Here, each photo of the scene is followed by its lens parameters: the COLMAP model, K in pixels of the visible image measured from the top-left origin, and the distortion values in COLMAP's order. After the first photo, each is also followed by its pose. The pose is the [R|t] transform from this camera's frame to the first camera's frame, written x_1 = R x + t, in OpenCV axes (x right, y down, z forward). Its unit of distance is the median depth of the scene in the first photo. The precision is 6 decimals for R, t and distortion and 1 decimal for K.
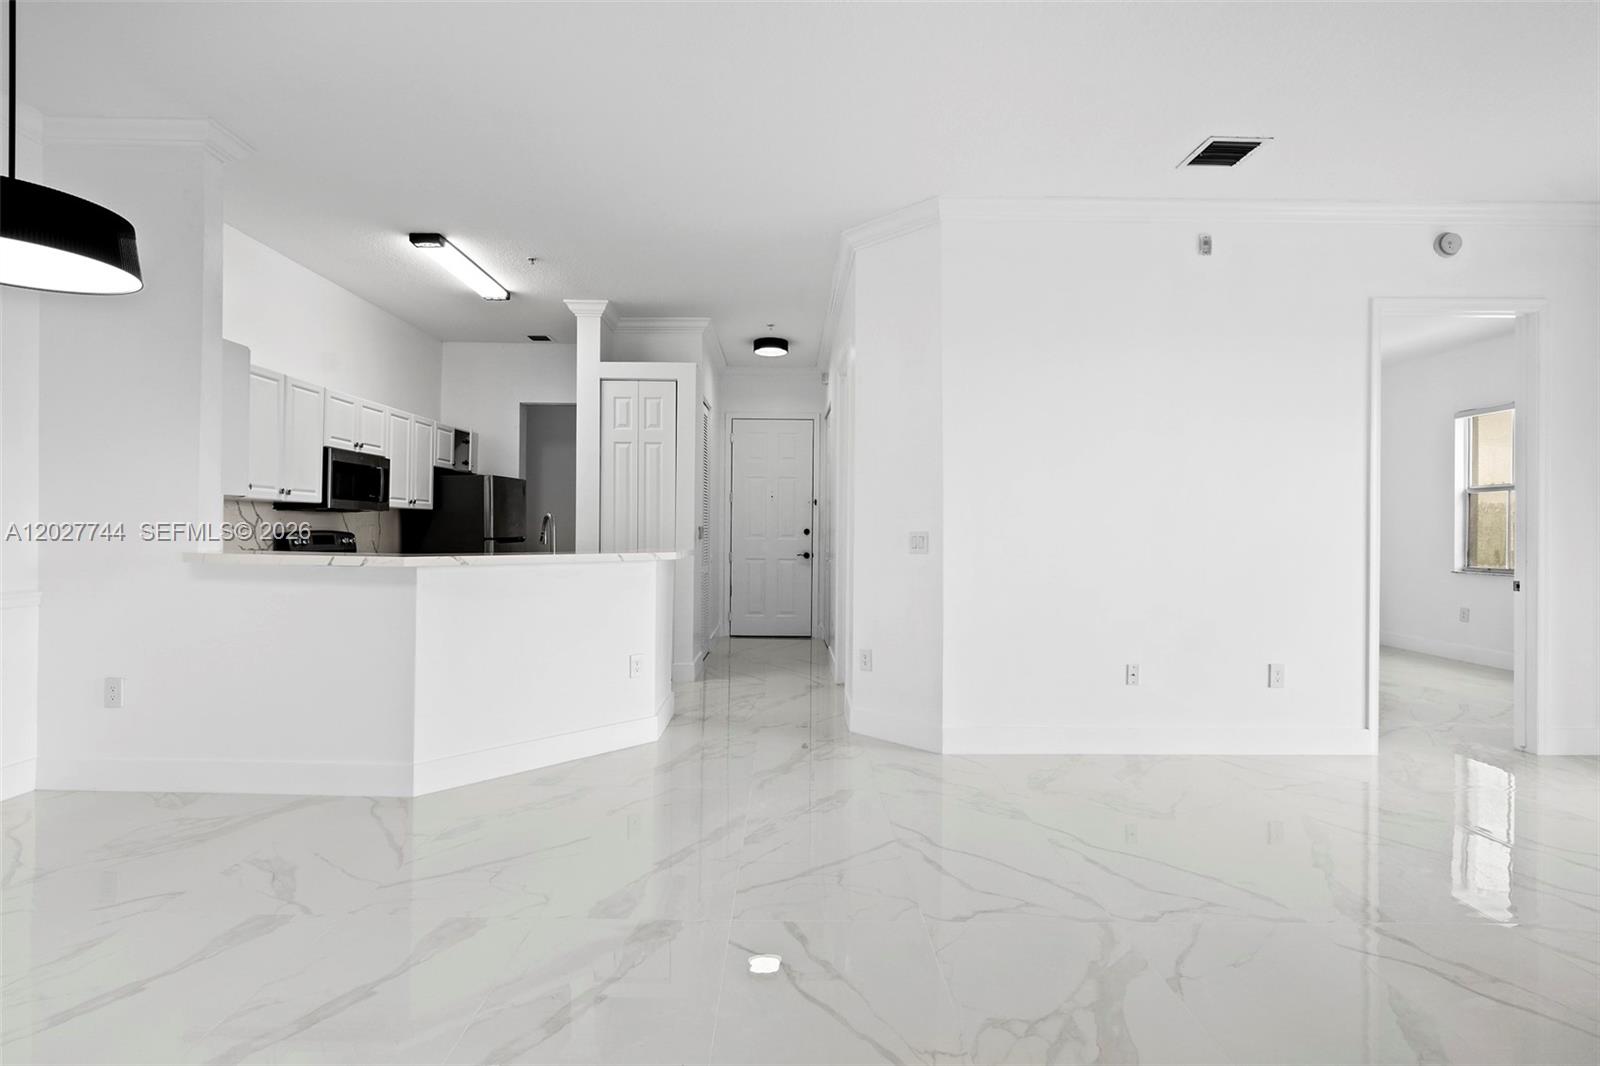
lens RADIAL K [[742.5, 0, 790.9], [0, 742.5, 527.8], [0, 0, 1]] dist [-0.004297, -0.000028]
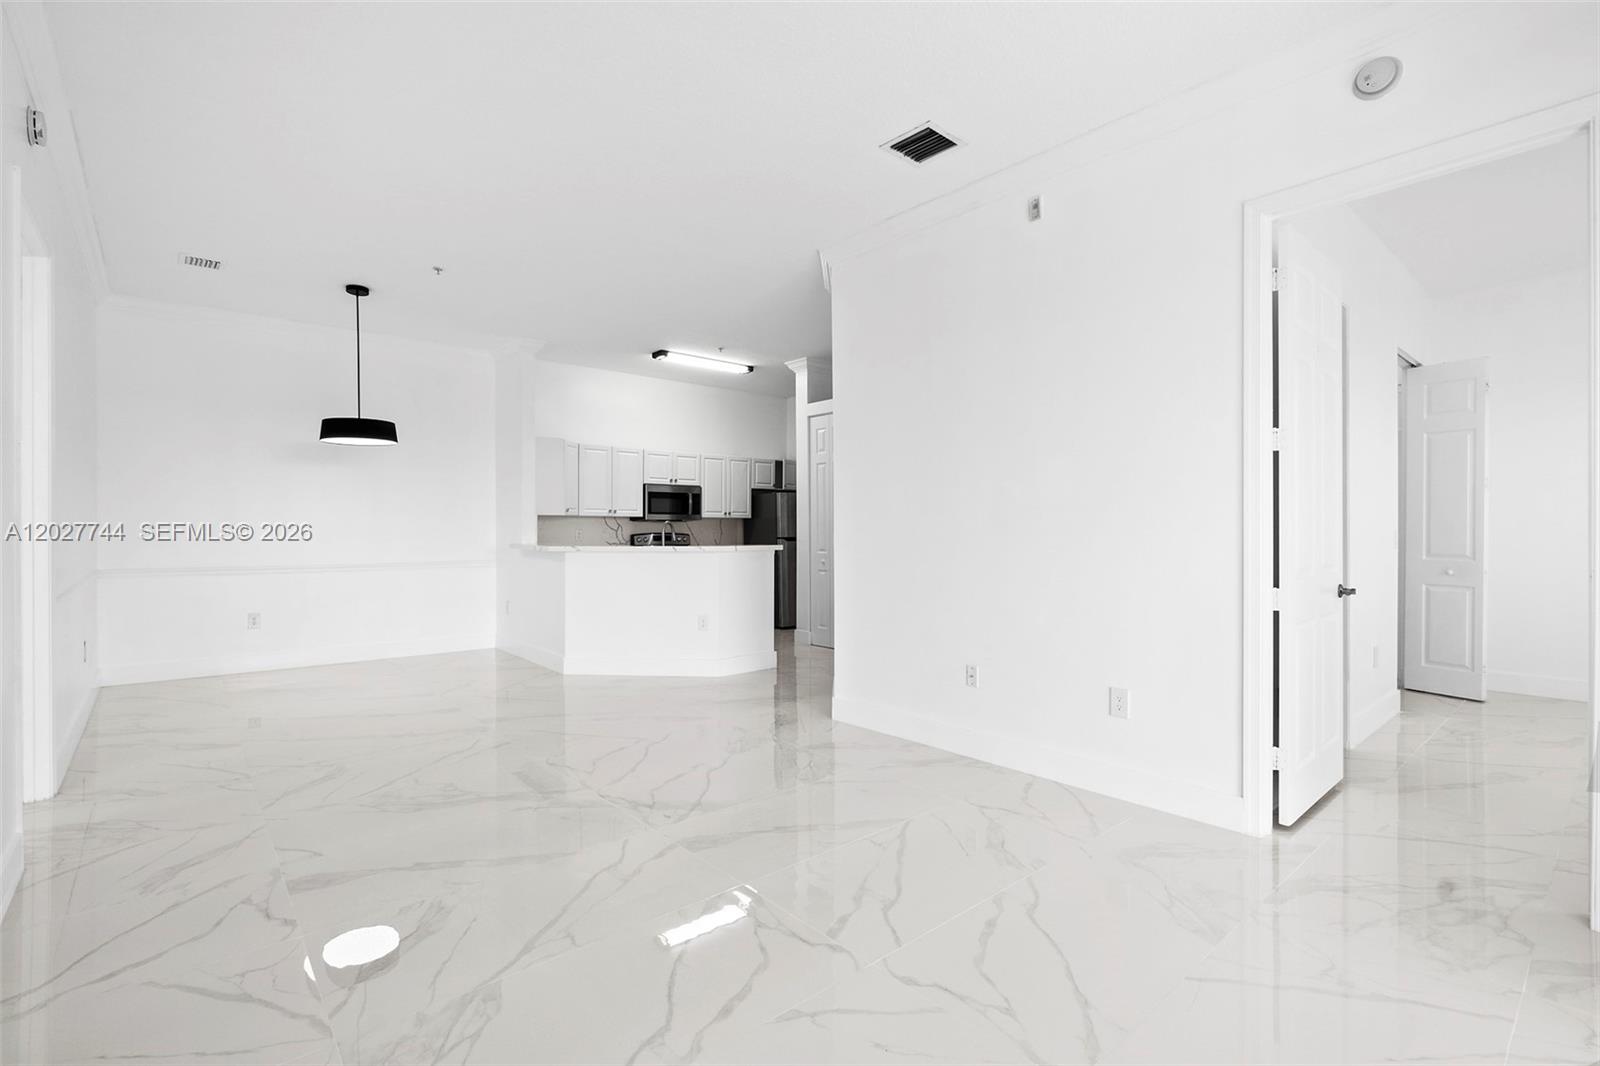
lens RADIAL K [[727.2, 0, 792.6], [0, 727.2, 530.8], [0, 0, 1]] dist [-0.006471, 0.000006]
pose [[0.648134, -0.007568, -0.761489, 0.767075], [0.008909, 0.999958, -0.002354, 0.005659], [0.761474, -0.005259, 0.648174, 0.150794]]
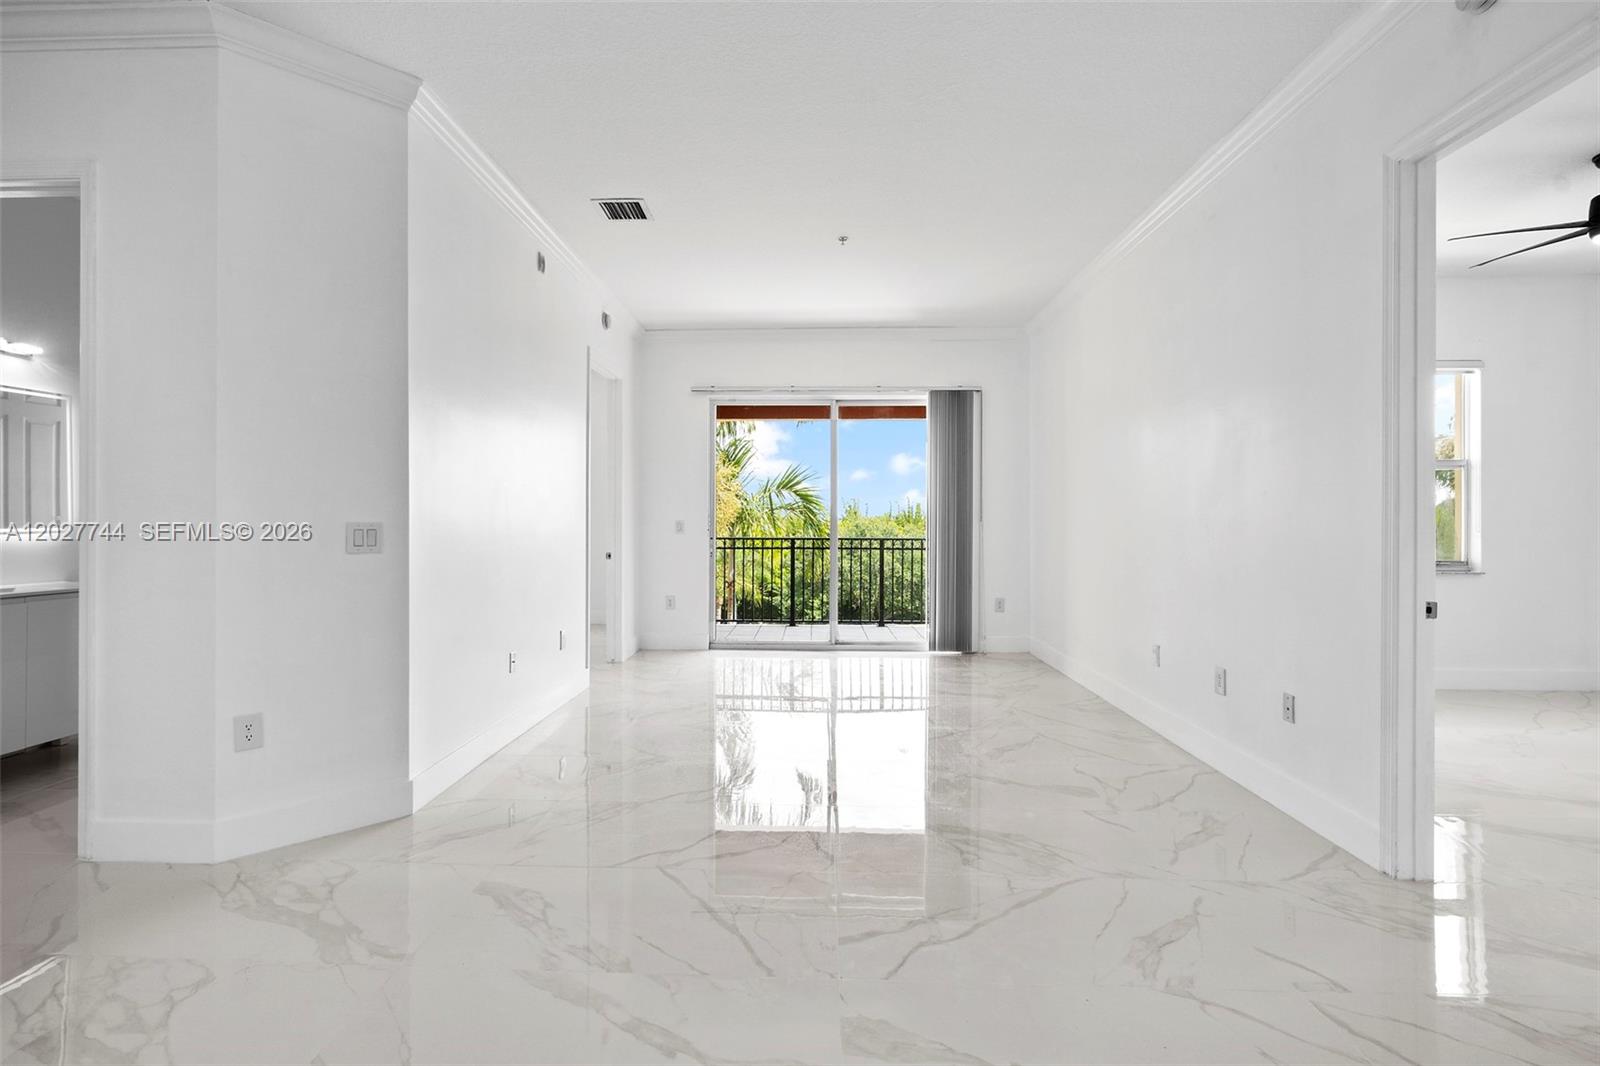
lens RADIAL K [[729.5, 0, 792.1], [0, 729.5, 523.7], [0, 0, 1]] dist [-0.008502, 0.000908]
pose [[0.044048, -0.009677, 0.998983, -0.383293], [-0.006926, 0.999926, 0.009992, -0.002306], [-0.999005, -0.007359, 0.043978, 0.426583]]
